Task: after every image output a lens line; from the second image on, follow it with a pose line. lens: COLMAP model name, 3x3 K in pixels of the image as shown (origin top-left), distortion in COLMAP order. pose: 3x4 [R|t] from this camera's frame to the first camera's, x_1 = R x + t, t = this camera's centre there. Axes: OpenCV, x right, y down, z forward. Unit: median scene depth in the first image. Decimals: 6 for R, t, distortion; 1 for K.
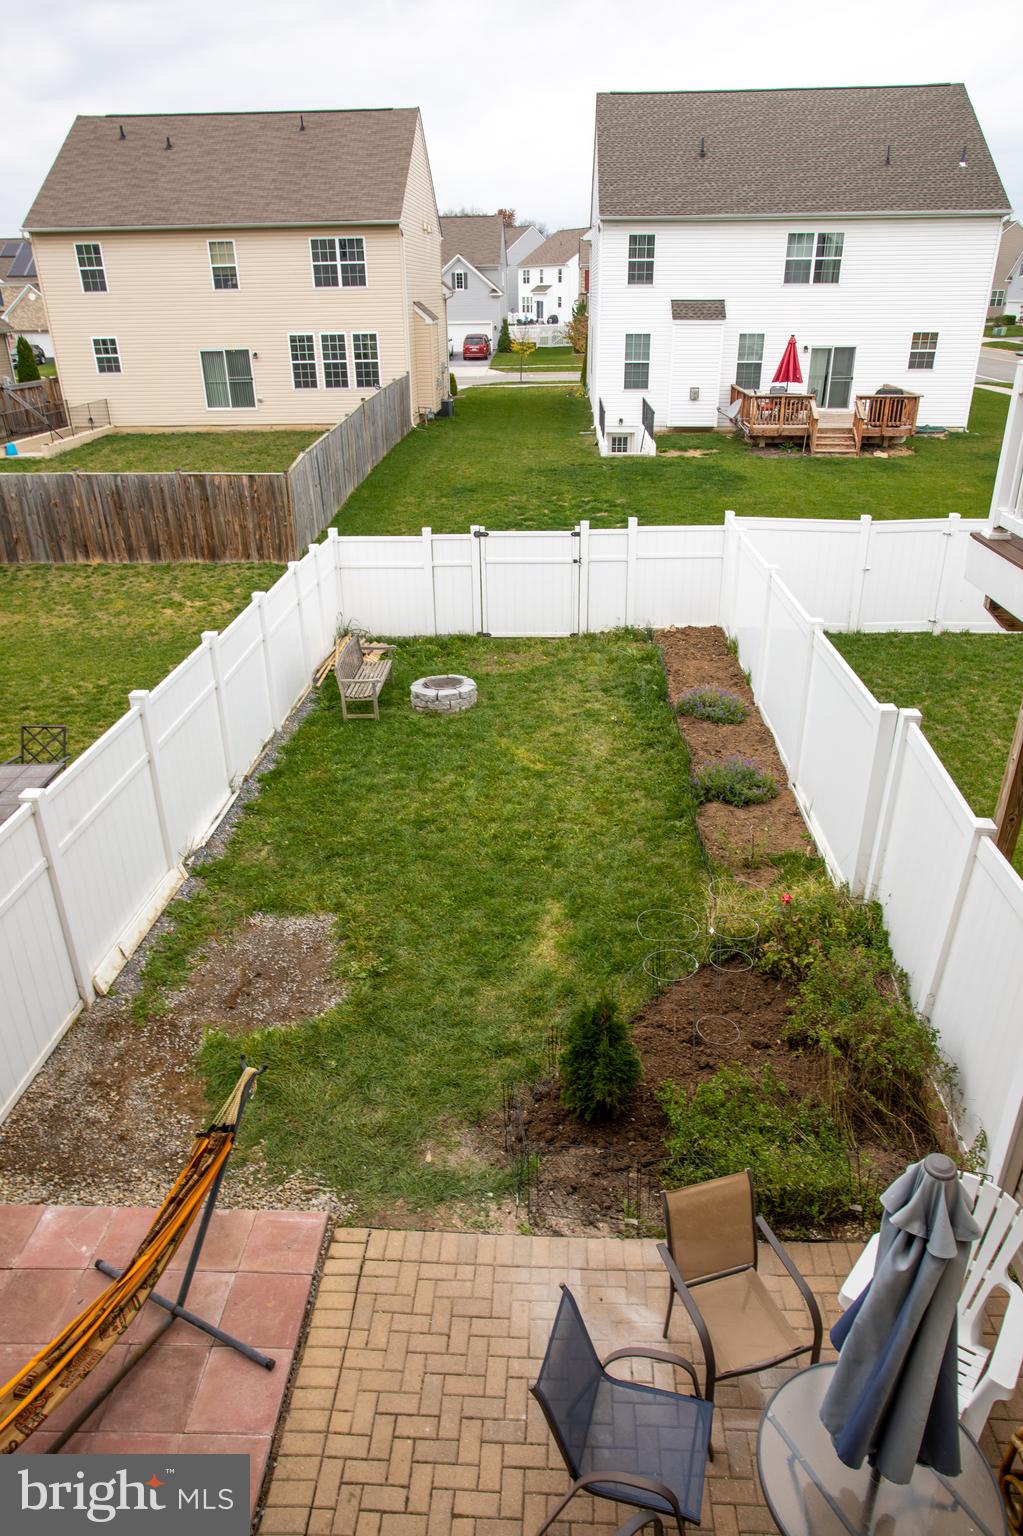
lens RADIAL K [[976.8, 0, 511.5], [0, 976.8, 768.0], [0, 0, 1]] dist [-0.059312, 0.053559]
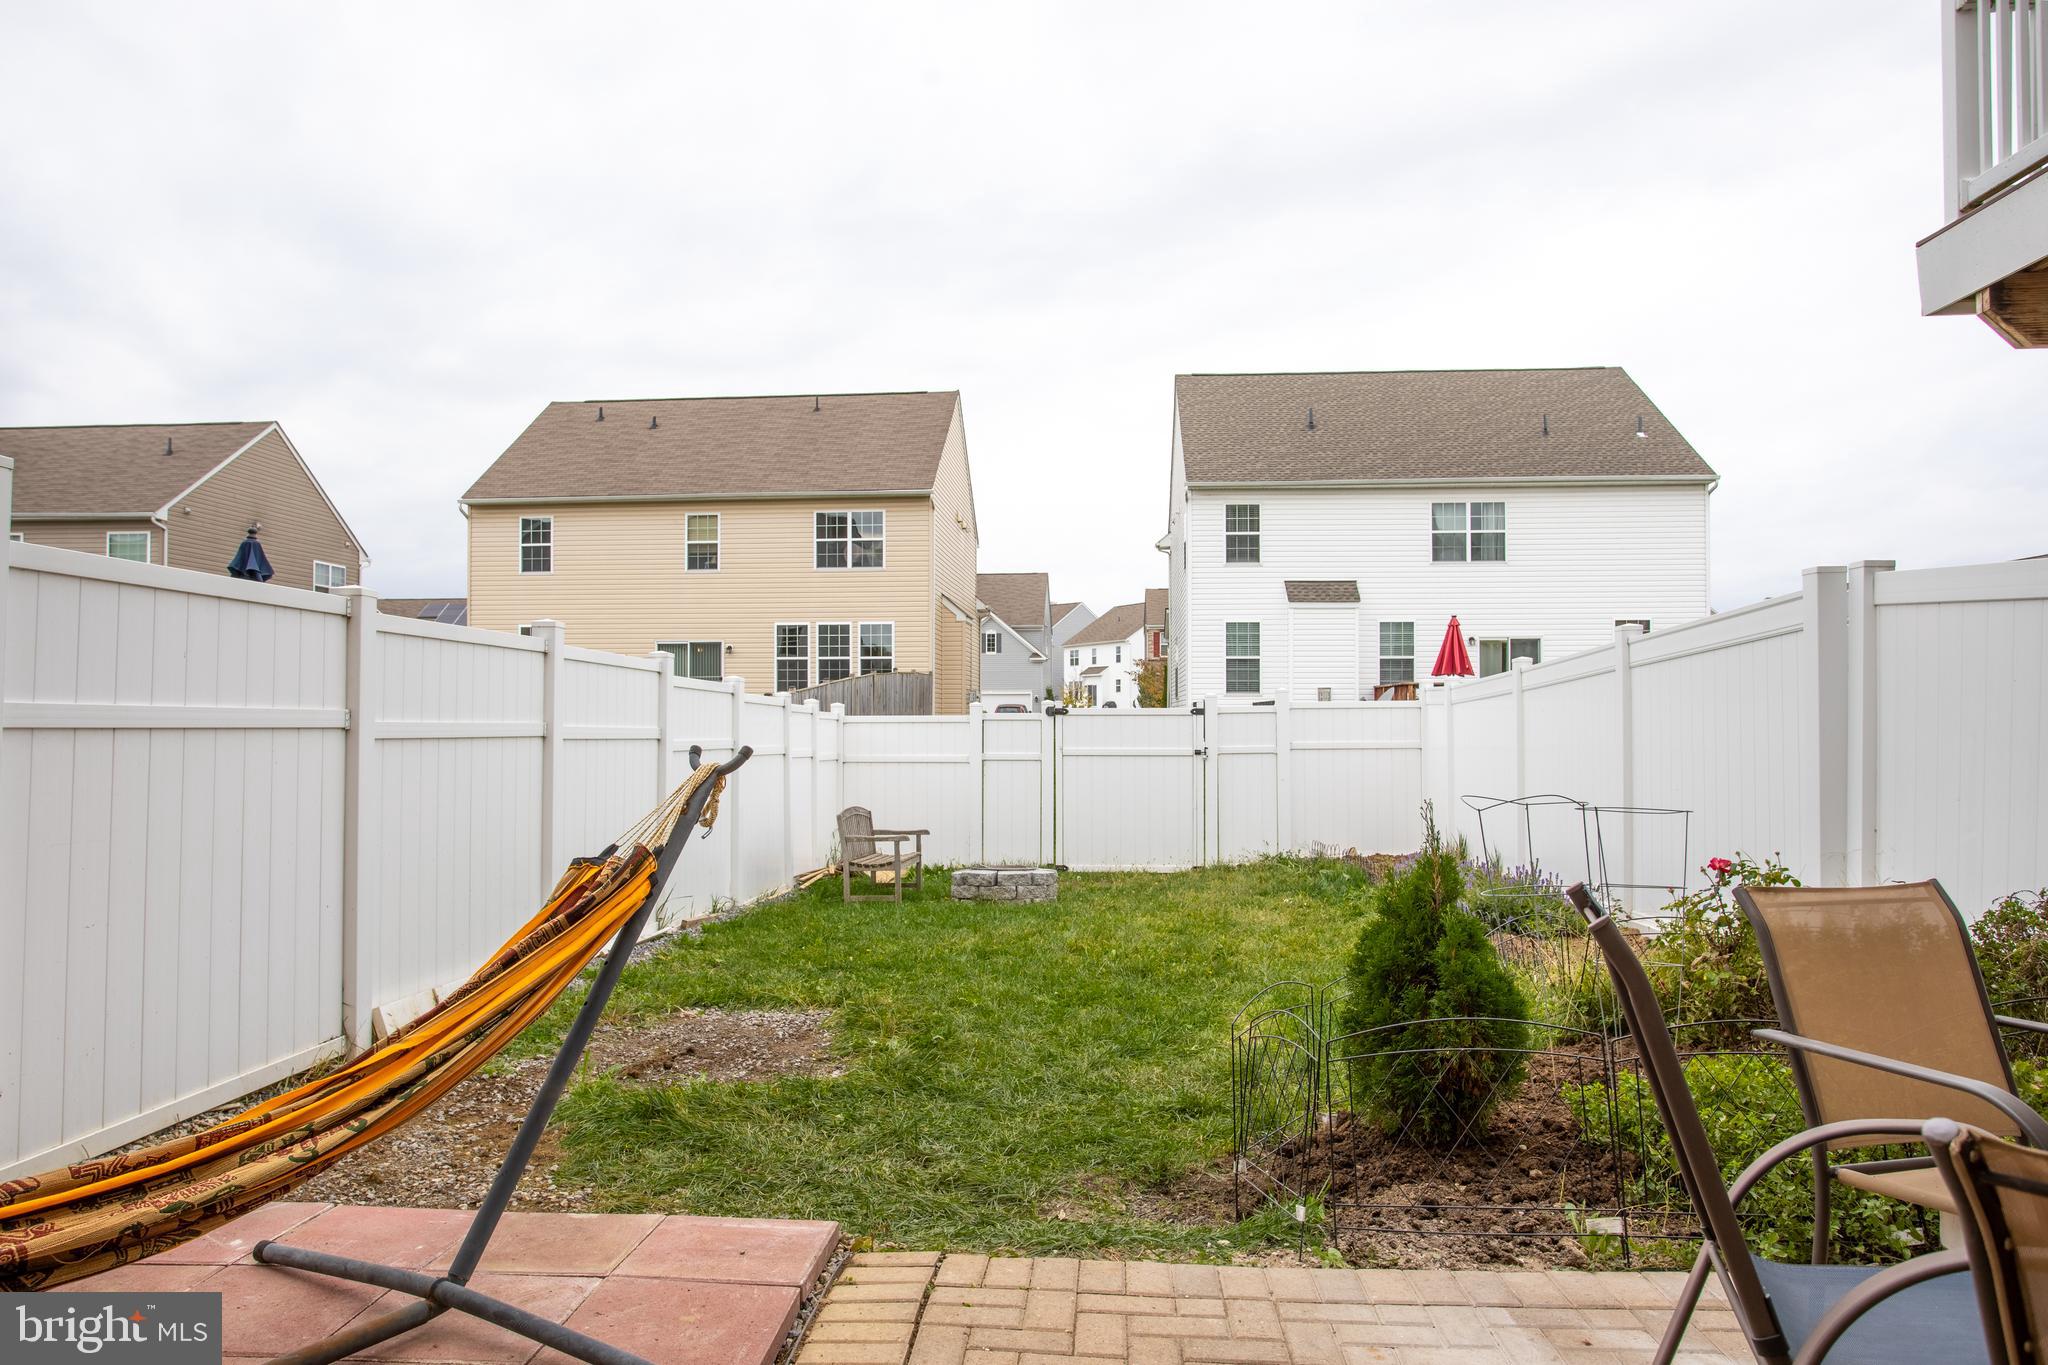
lens RADIAL K [[1390.9, 0, 987.8], [0, 1390.9, 687.0], [0, 0, 1]] dist [-0.072872, 0.078242]
pose [[0.998958, 0.012765, -0.043822, -0.018351], [-0.031394, 0.889077, -0.456680, 0.092182], [0.033132, 0.457580, 0.888551, 0.066950]]
